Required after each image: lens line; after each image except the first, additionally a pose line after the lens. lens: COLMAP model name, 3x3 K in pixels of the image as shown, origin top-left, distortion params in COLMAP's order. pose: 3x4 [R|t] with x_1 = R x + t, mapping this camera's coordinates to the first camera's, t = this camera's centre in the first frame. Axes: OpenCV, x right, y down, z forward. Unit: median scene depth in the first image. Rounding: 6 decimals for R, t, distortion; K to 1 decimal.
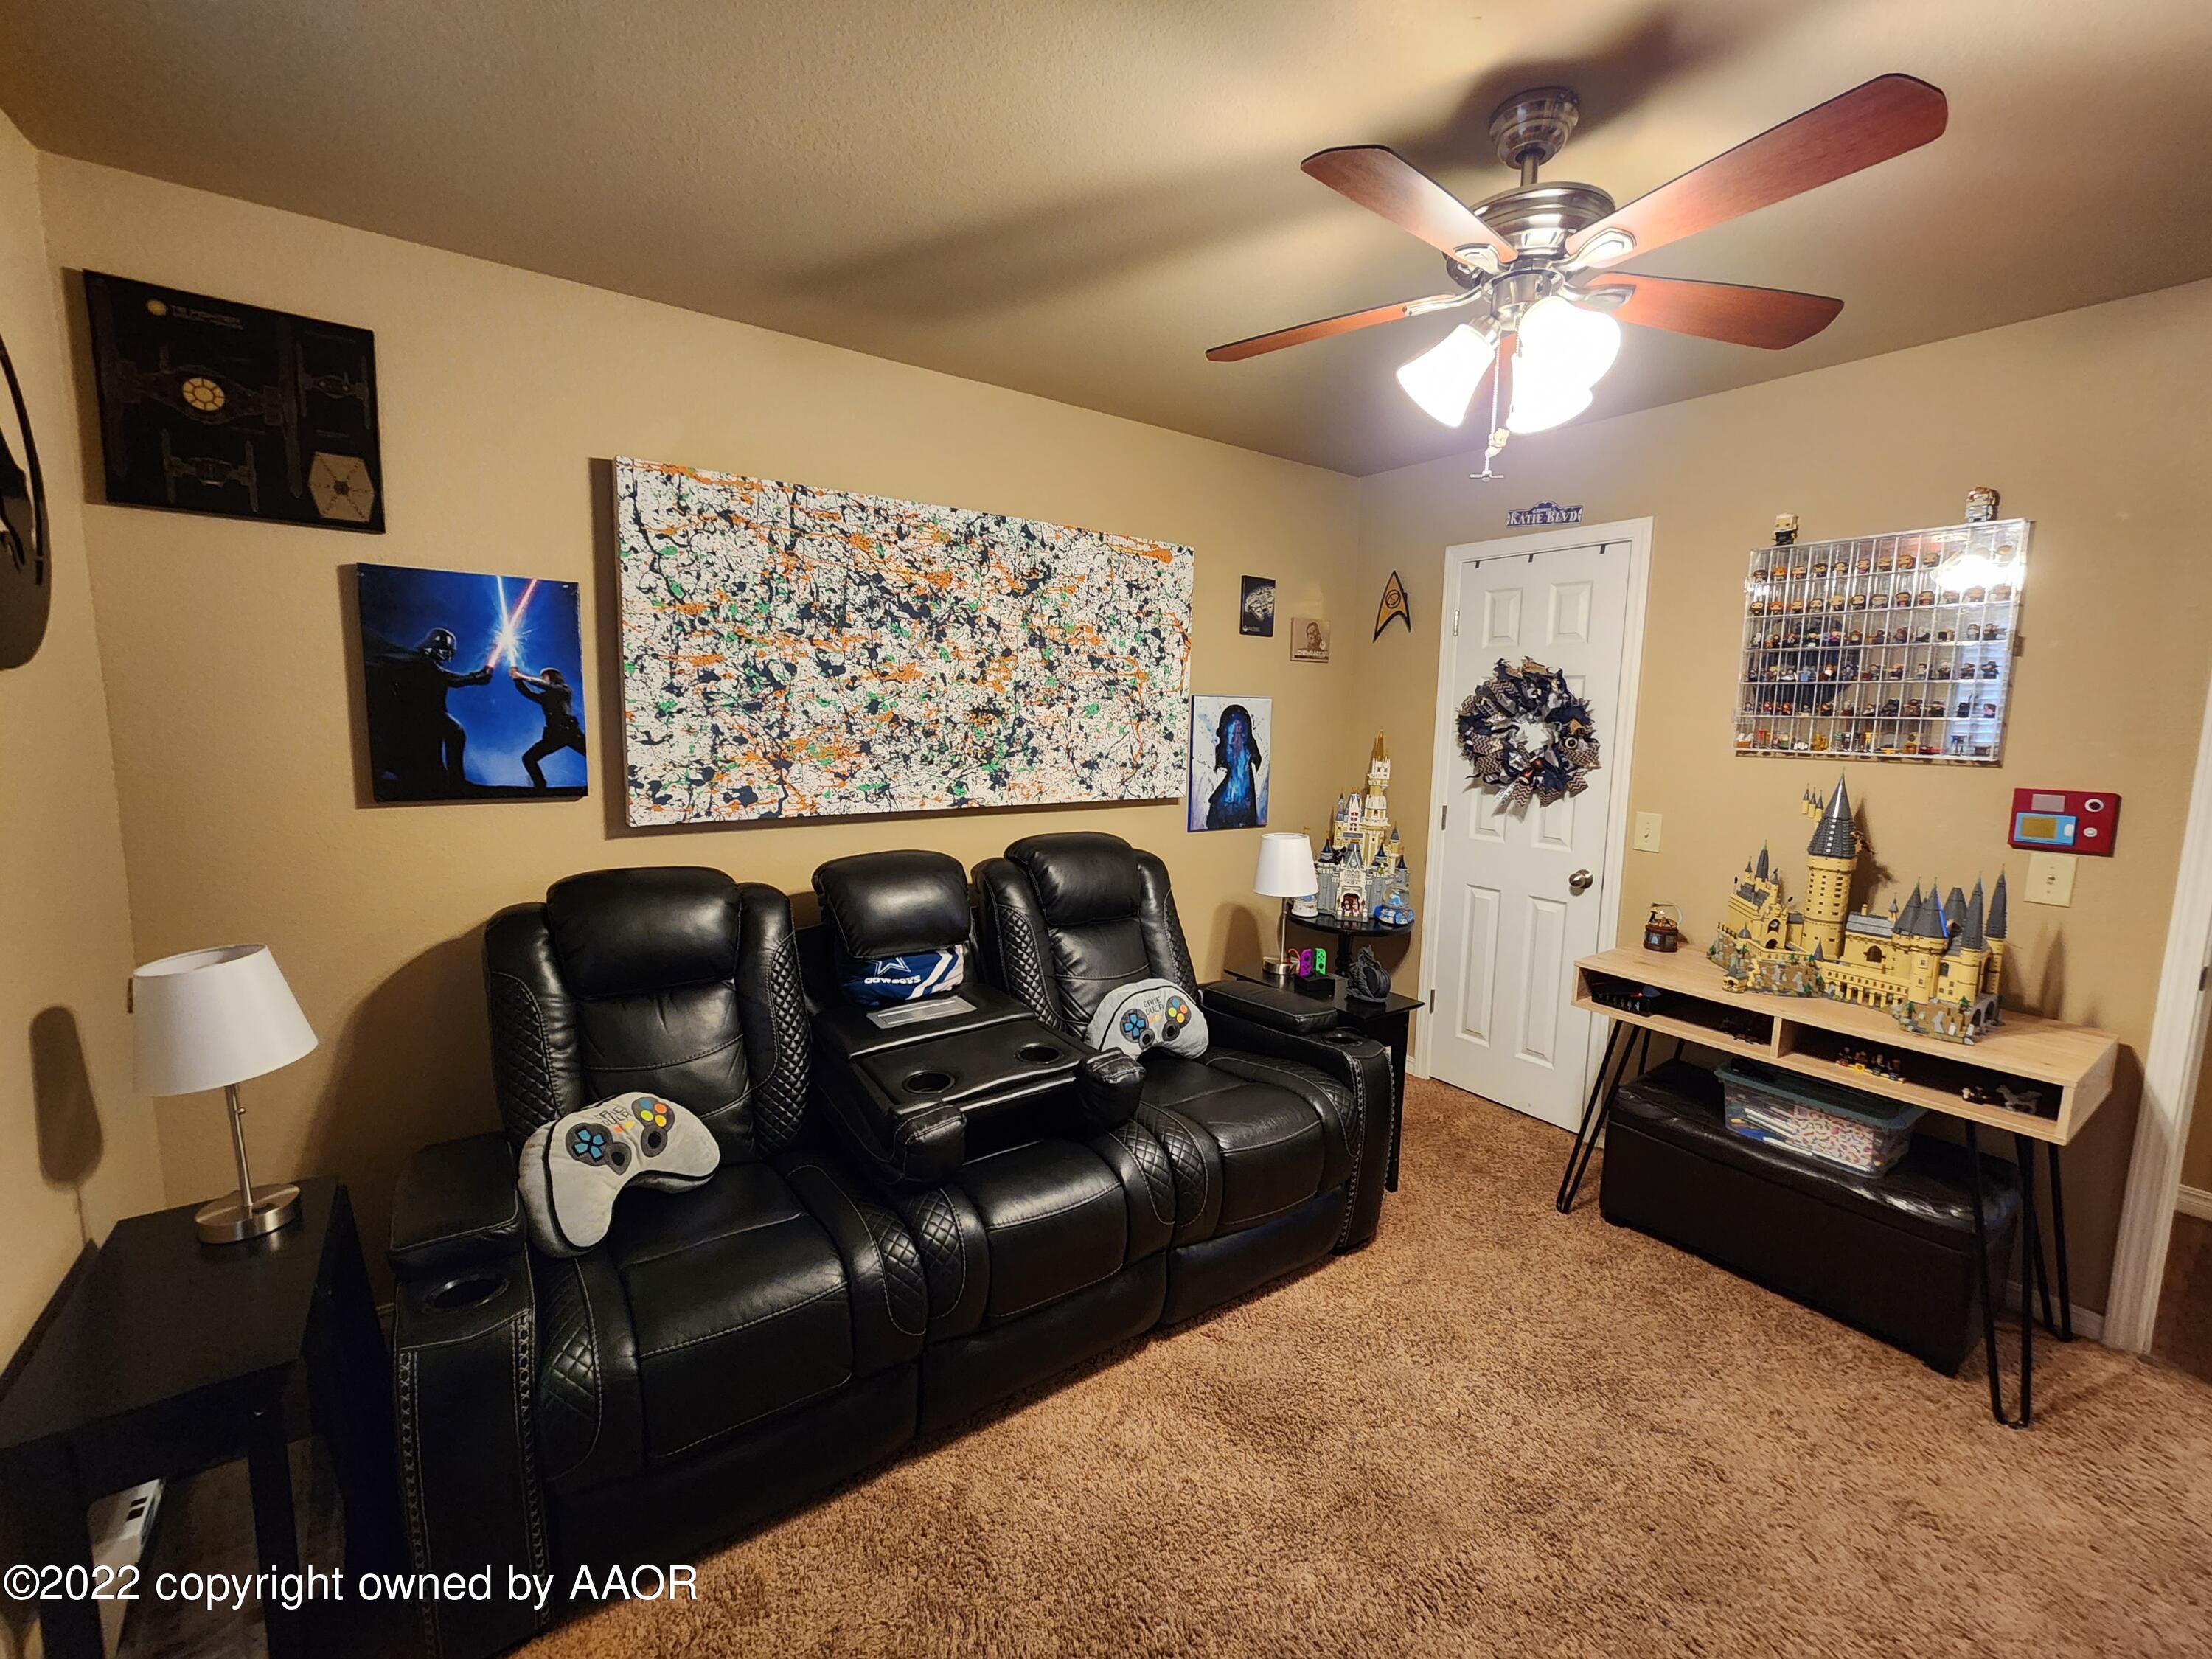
lens RADIAL K [[911.2, 0, 1102.7], [0, 911.2, 822.4], [0, 0, 1]] dist [-0.004950, 0.003965]
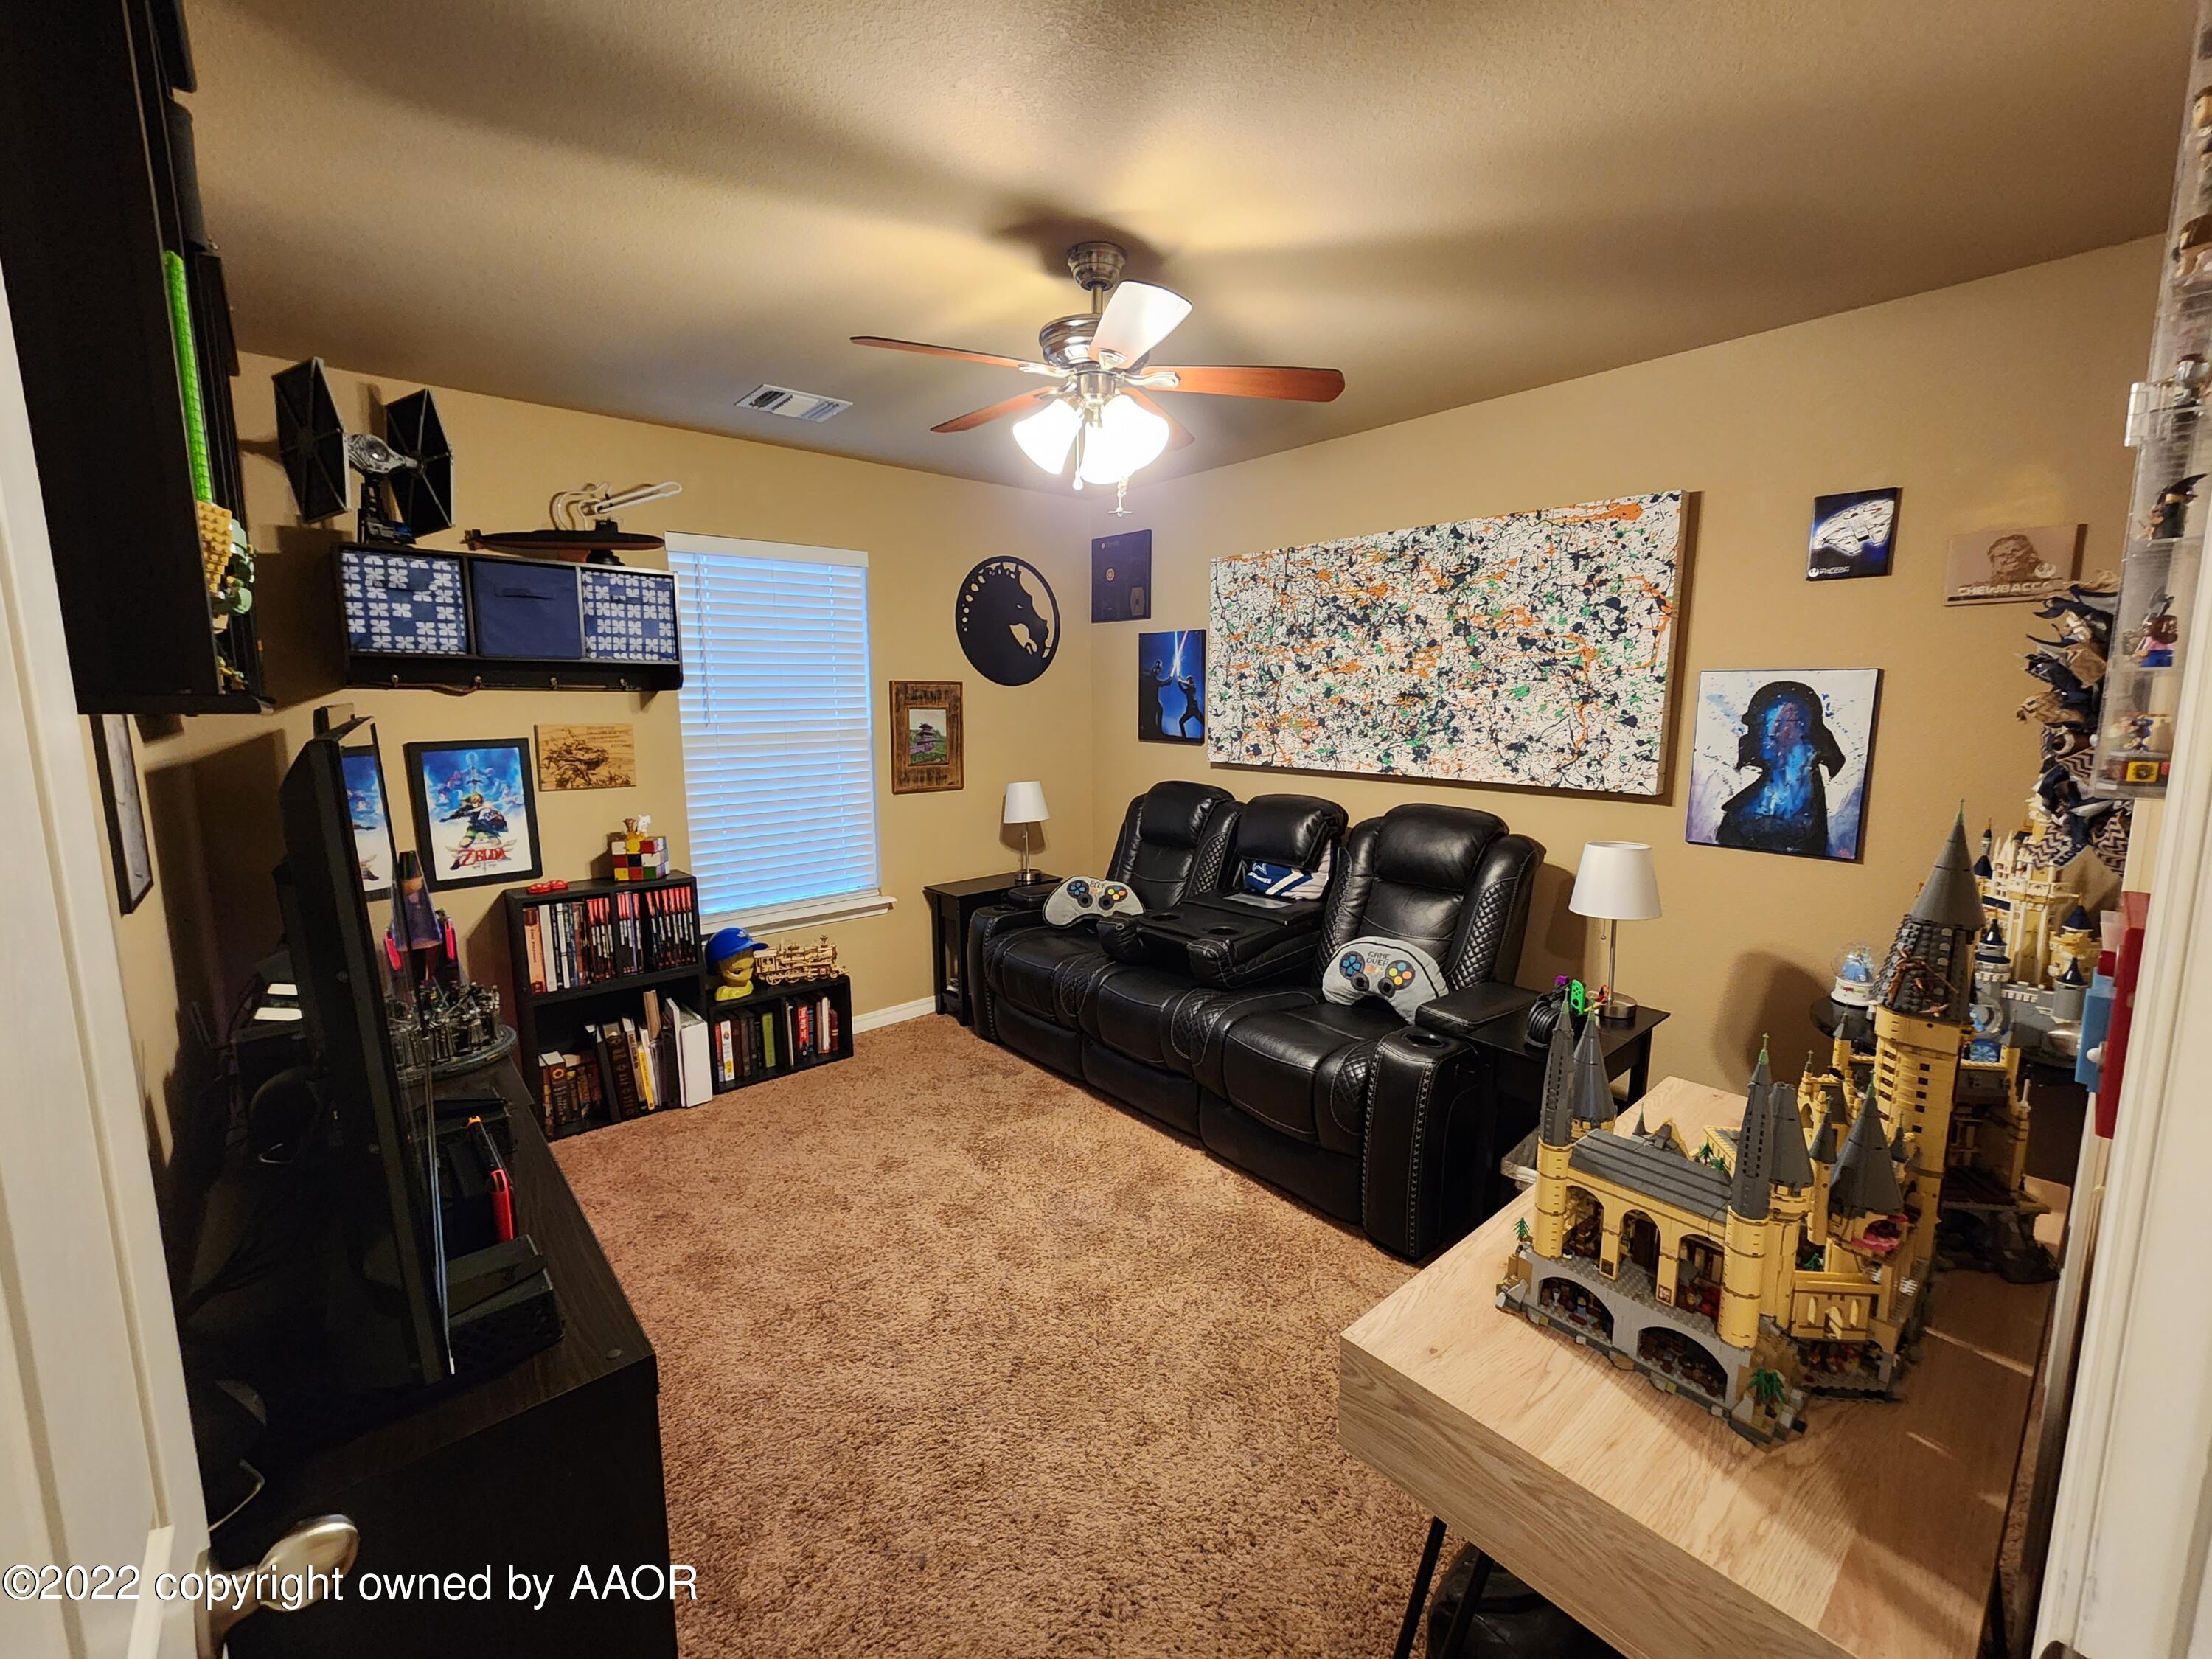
lens RADIAL K [[911.2, 0, 1102.4], [0, 911.2, 822.7], [0, 0, 1]] dist [-0.004950, 0.003965]
pose [[0.091486, 0.122321, -0.988265, 1.072211], [-0.119933, 0.986556, 0.111007, -0.043599], [0.988558, 0.108370, 0.104926, 0.521461]]
